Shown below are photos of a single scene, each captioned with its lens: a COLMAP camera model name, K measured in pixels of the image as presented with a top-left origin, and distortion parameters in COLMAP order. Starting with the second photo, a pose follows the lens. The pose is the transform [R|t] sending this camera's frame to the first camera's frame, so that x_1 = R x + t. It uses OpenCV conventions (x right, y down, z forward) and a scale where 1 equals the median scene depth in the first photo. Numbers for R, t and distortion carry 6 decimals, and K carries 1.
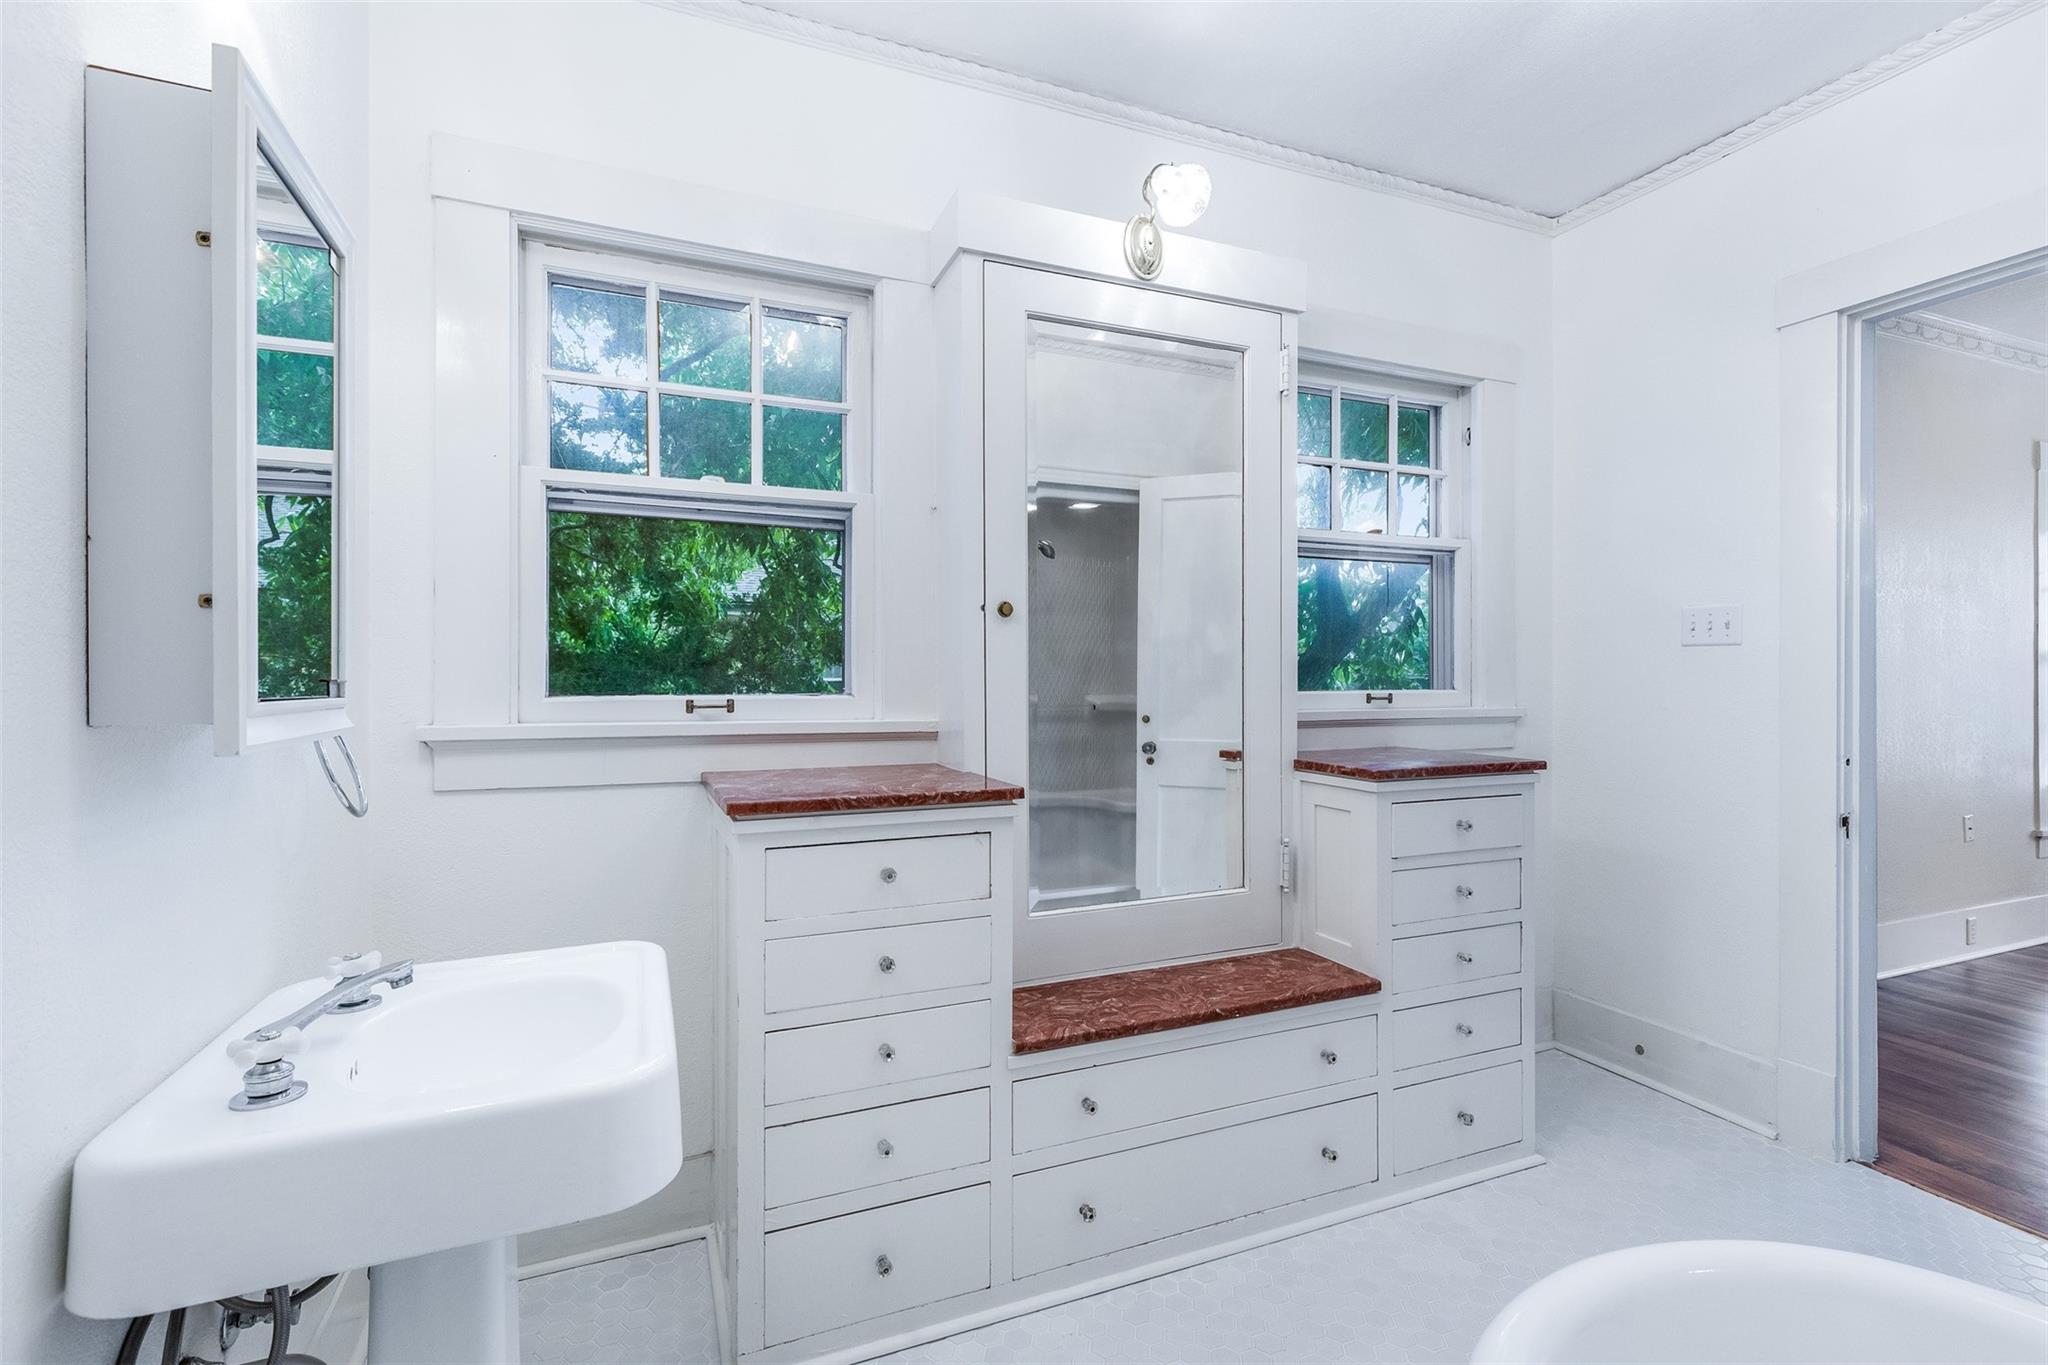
lens RADIAL K [[930.0, 0, 1028.4], [0, 930.0, 684.3], [0, 0, 1]] dist [-0.002714, -0.000414]
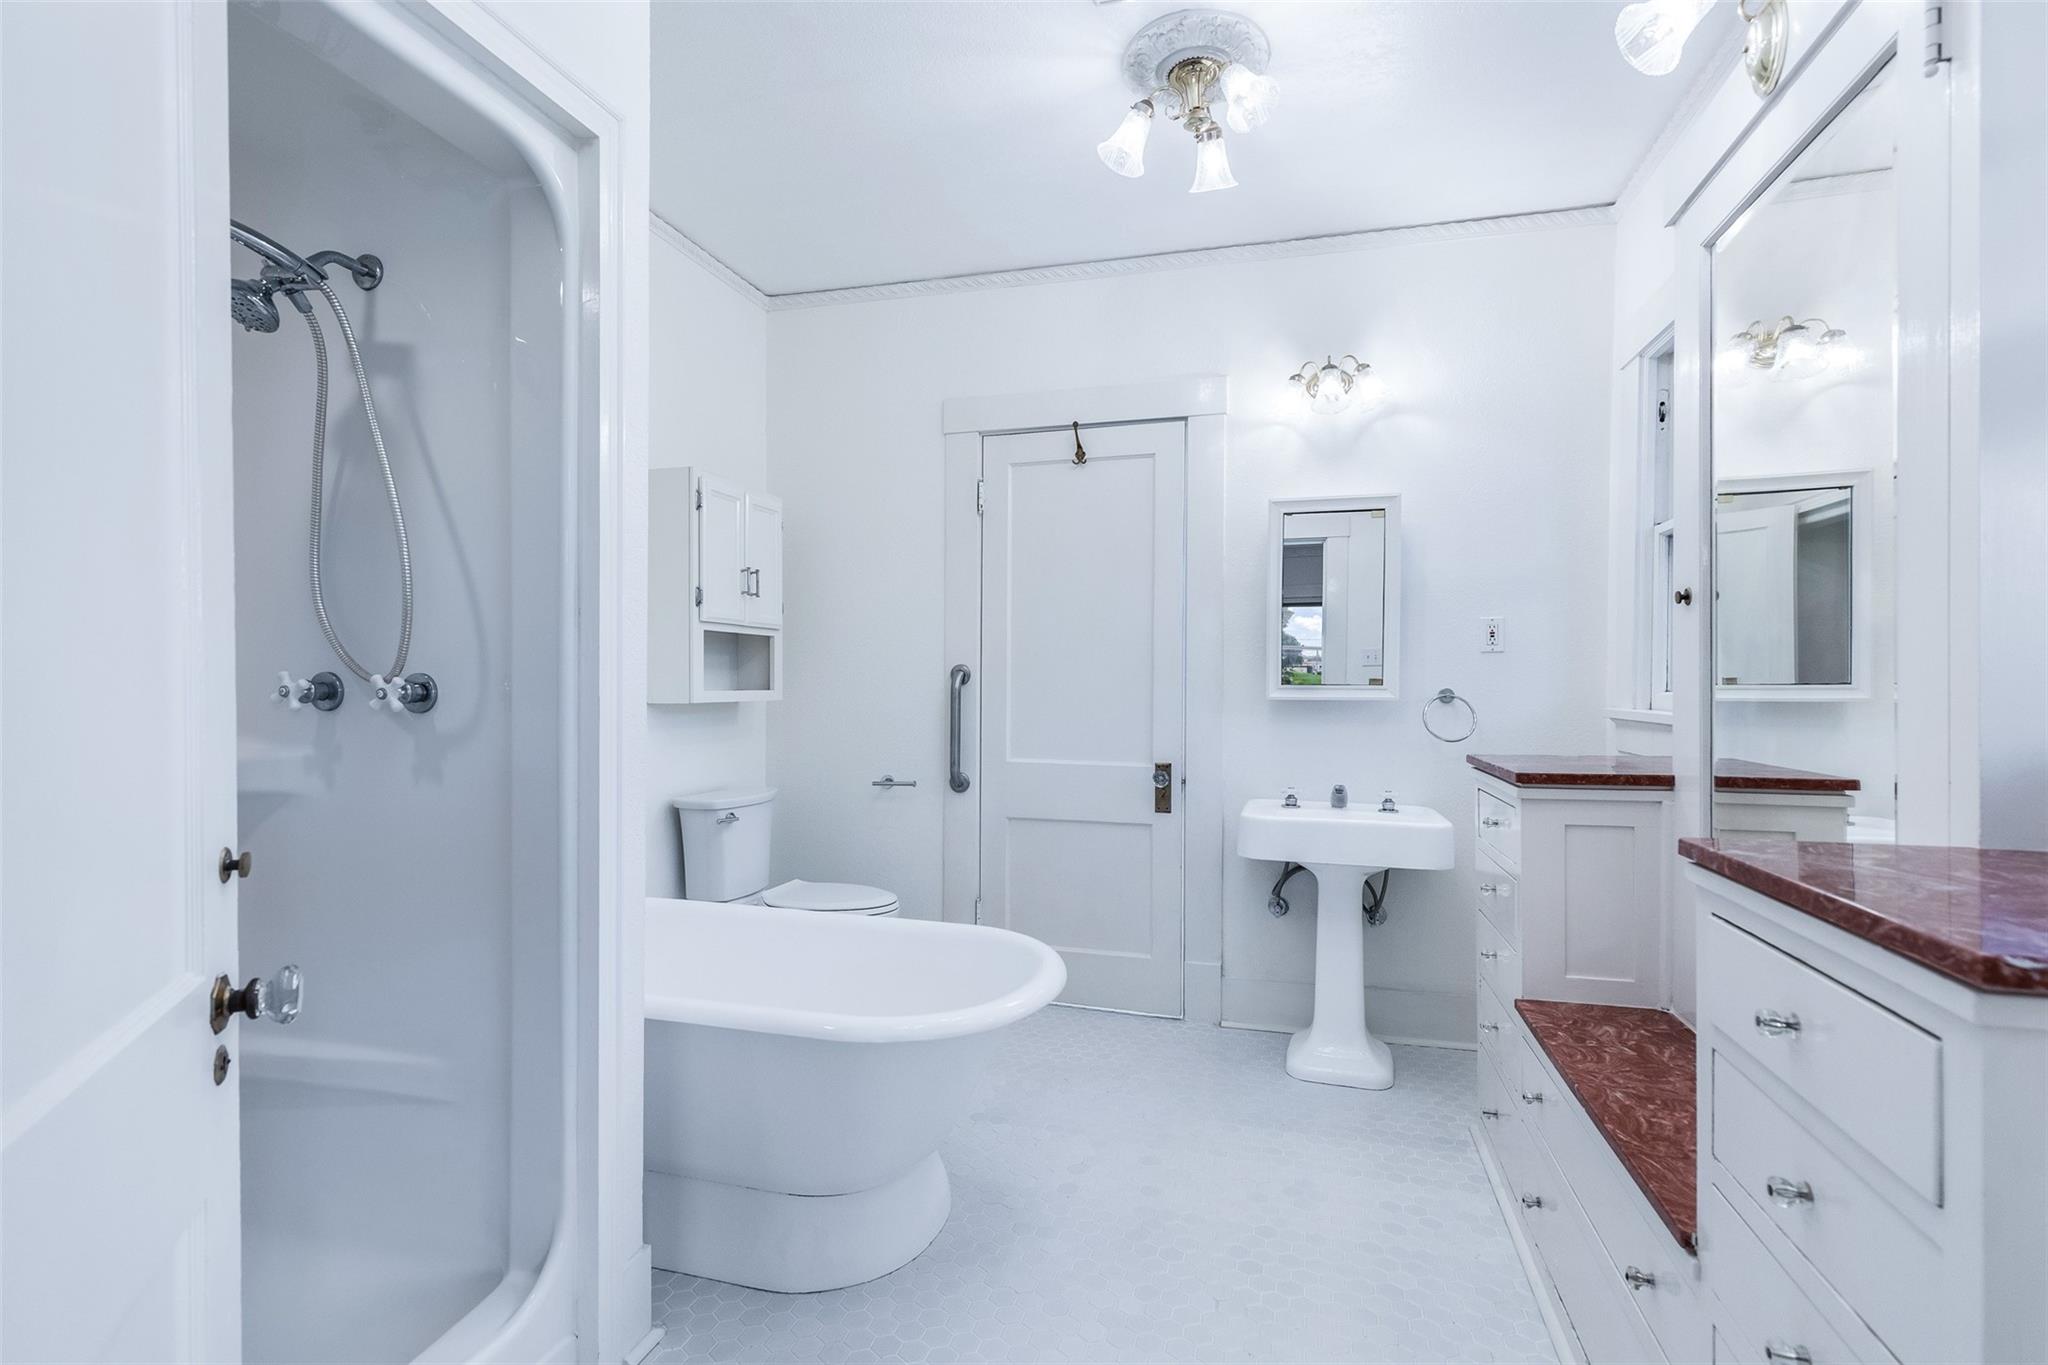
lens RADIAL K [[930.0, 0, 1024.1], [0, 930.0, 679.0], [0, 0, 1]] dist [-0.002714, -0.000414]
pose [[-0.621033, 0.004535, -0.783771, 1.104055], [0.001617, 0.999989, 0.004505, -0.010185], [0.783783, 0.001531, -0.621034, 1.089353]]
